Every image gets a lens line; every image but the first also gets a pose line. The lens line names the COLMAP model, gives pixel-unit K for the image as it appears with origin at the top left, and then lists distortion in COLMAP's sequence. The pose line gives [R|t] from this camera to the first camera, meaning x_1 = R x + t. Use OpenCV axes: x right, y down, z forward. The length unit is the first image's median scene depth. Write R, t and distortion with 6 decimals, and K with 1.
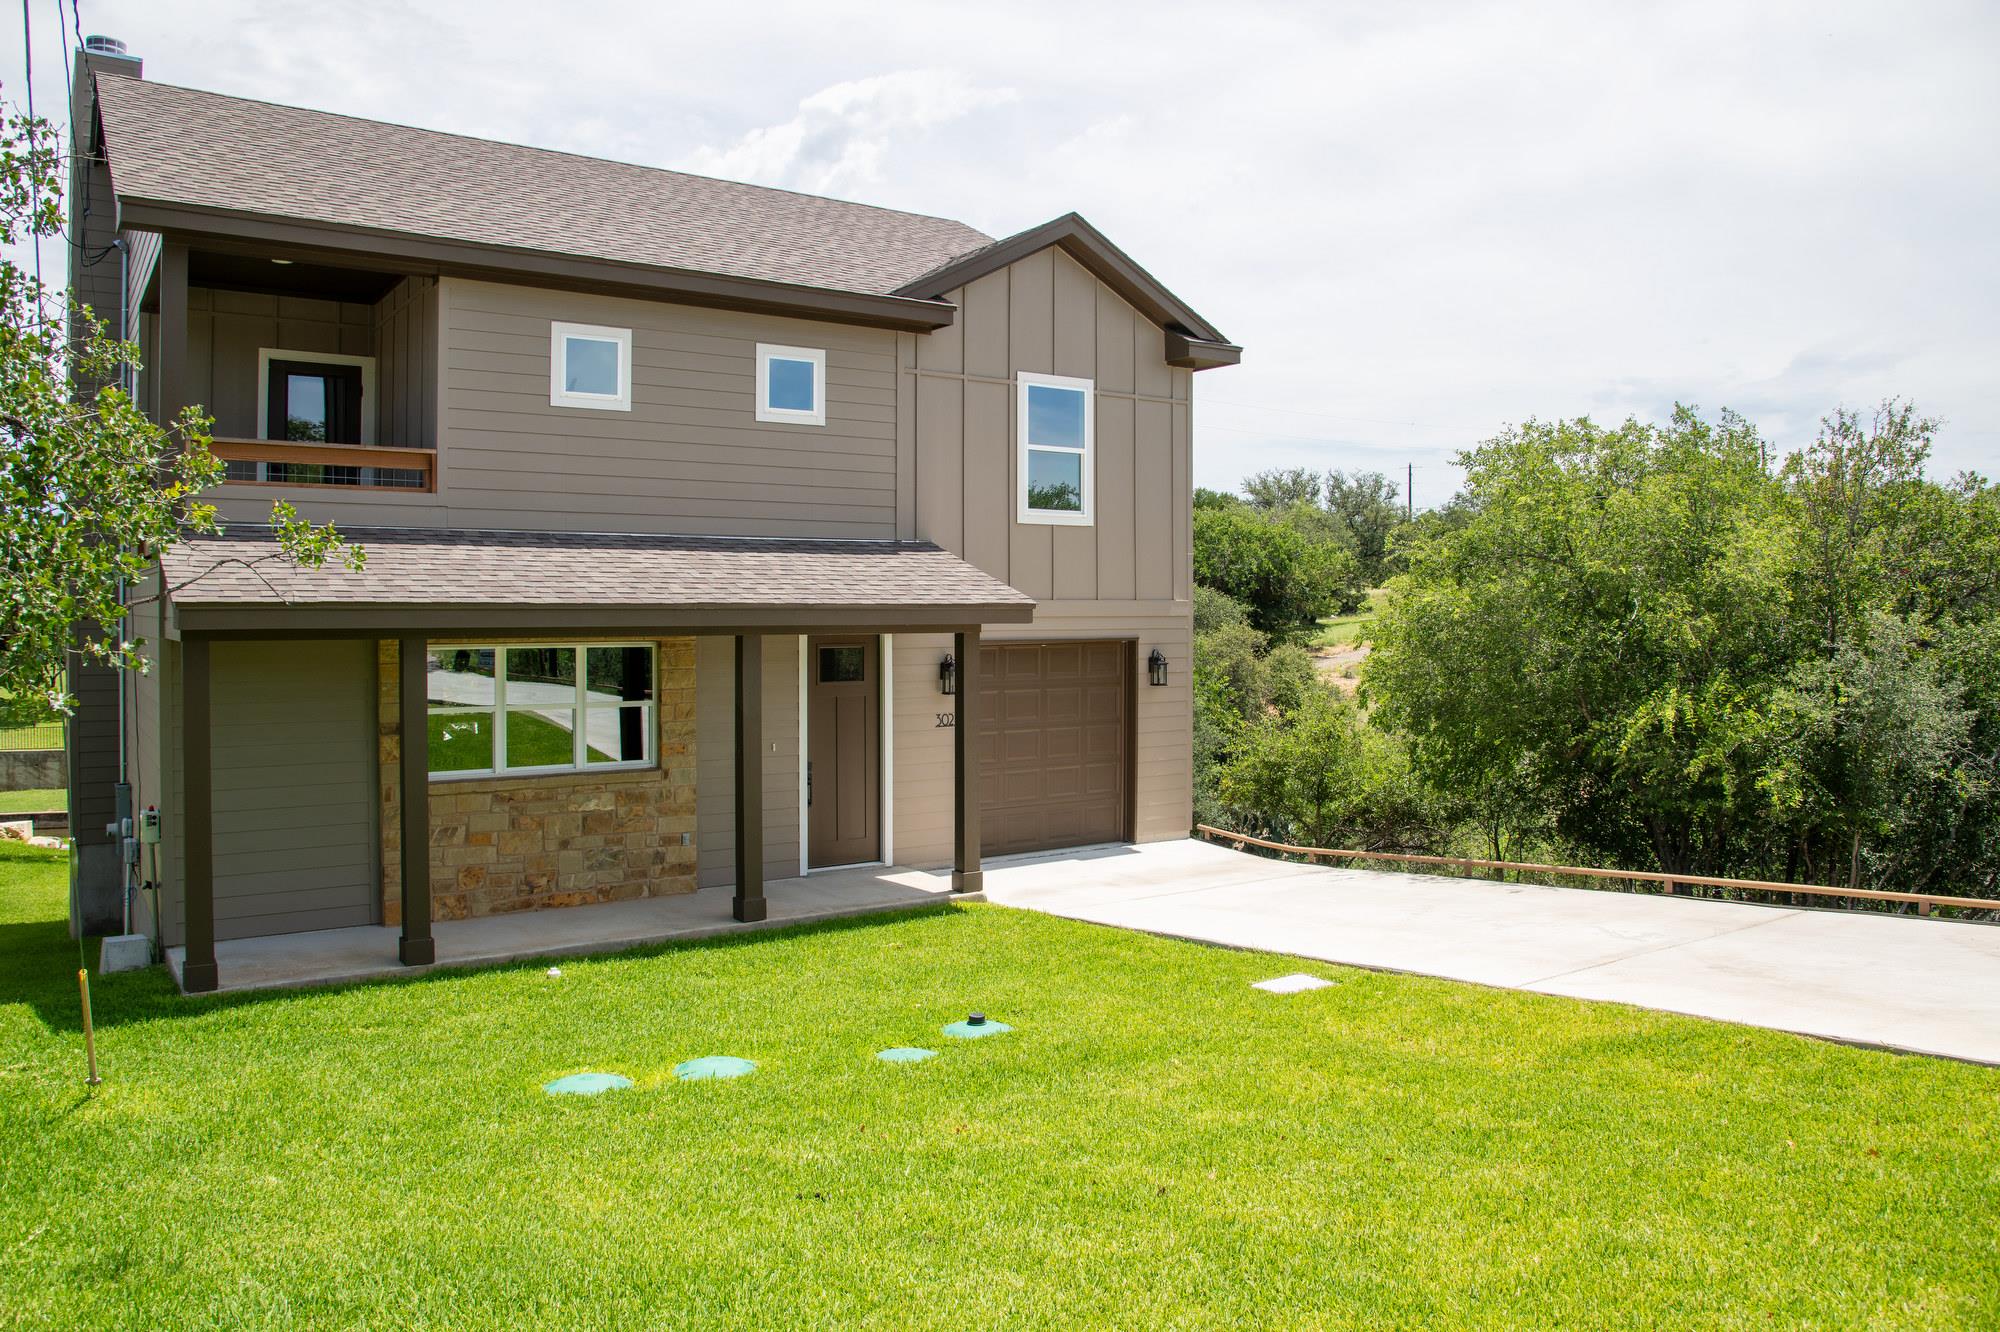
lens RADIAL K [[1421.6, 0, 1000.0], [0, 1421.6, 666.0], [0, 0, 1]] dist [-0.066472, 0.005487]
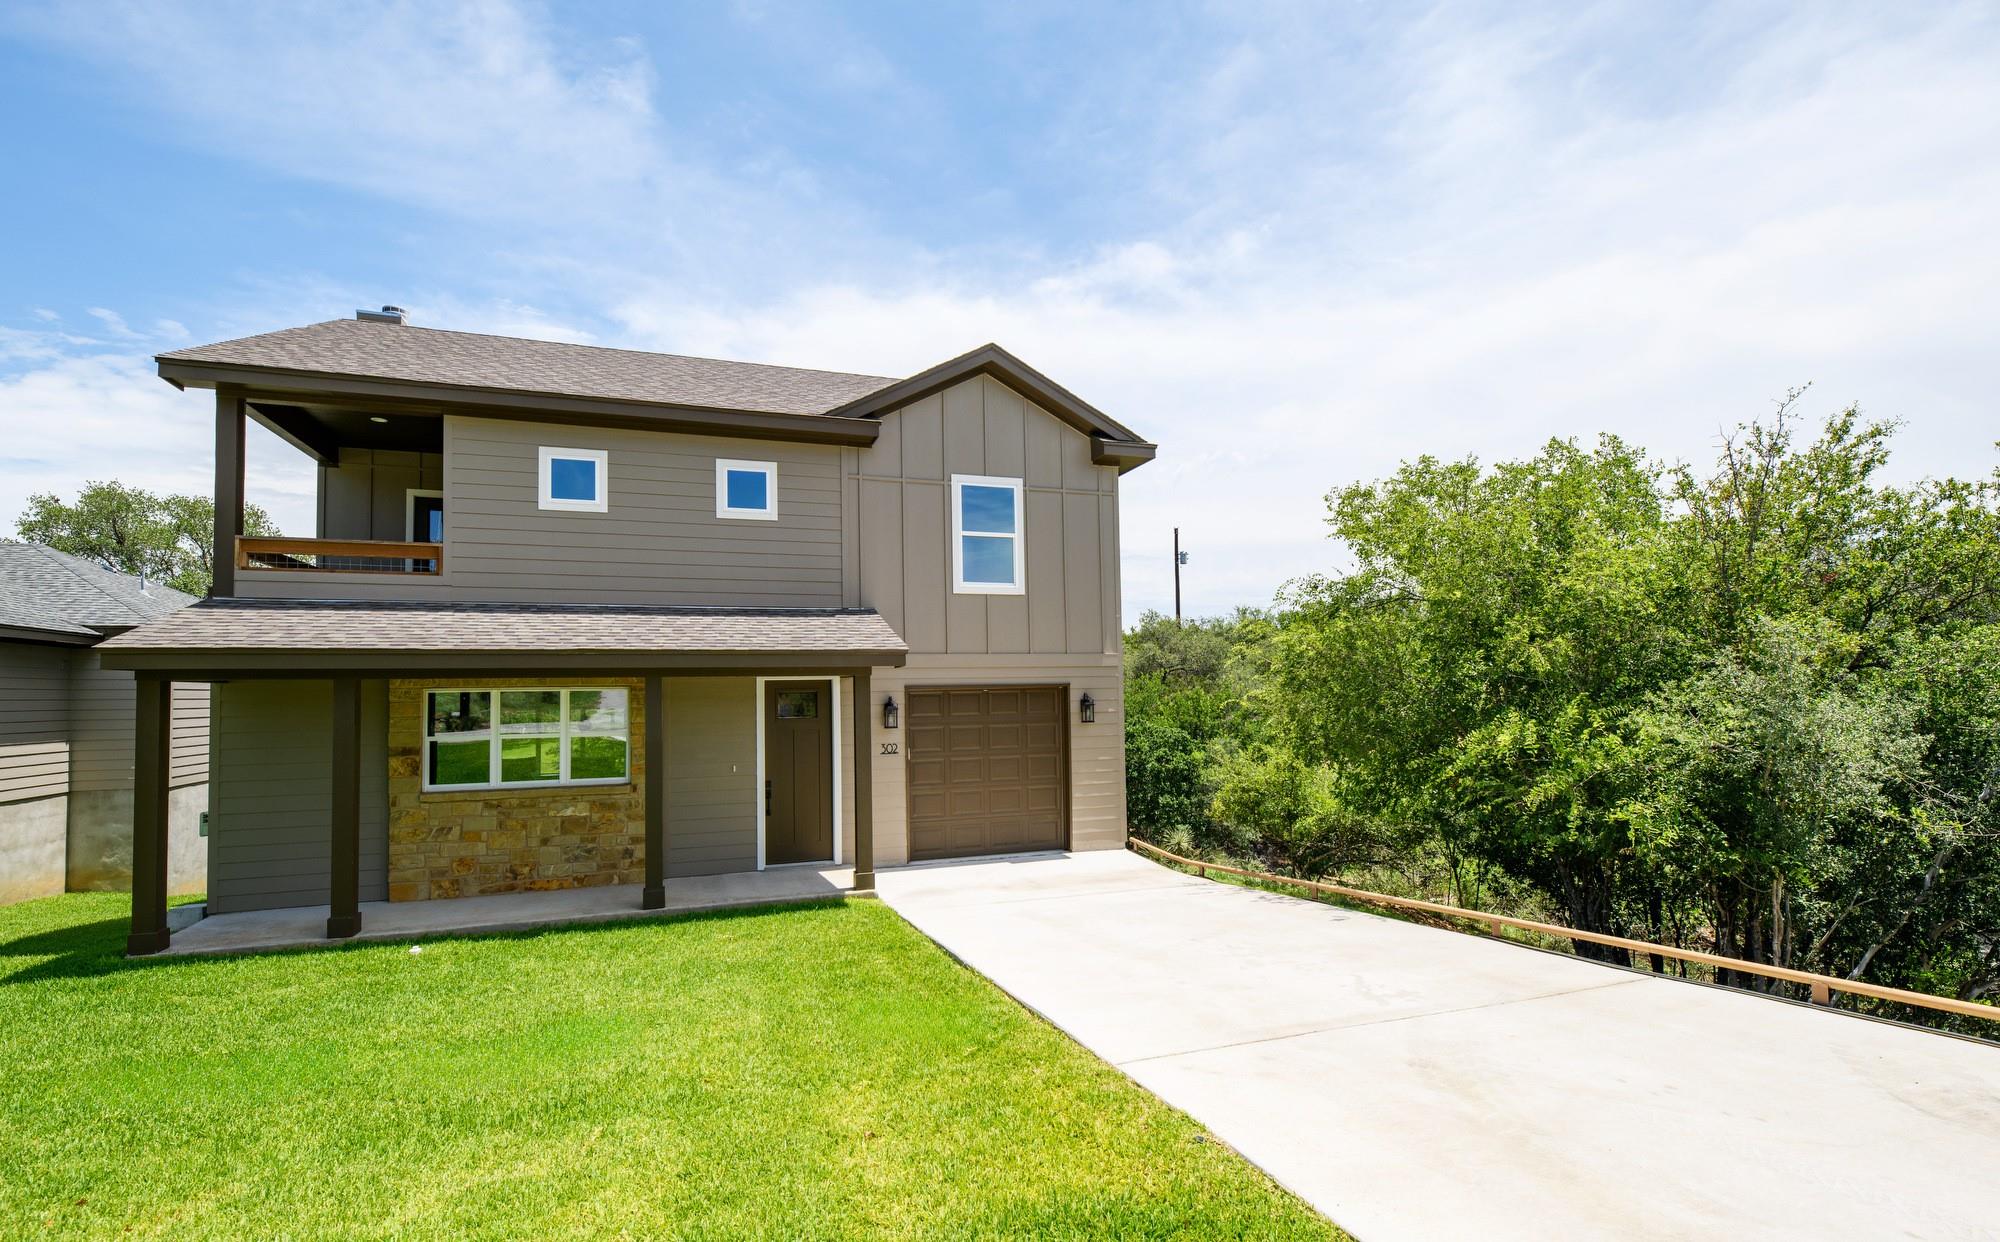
lens RADIAL K [[849.6, 0, 998.6], [0, 849.6, 684.0], [0, 0, 1]] dist [0.011425, -0.000348]
pose [[0.960497, -0.021295, -0.277473, 0.293313], [0.006298, 0.998476, -0.054829, 0.024862], [0.278218, 0.050915, 0.959168, 0.328342]]
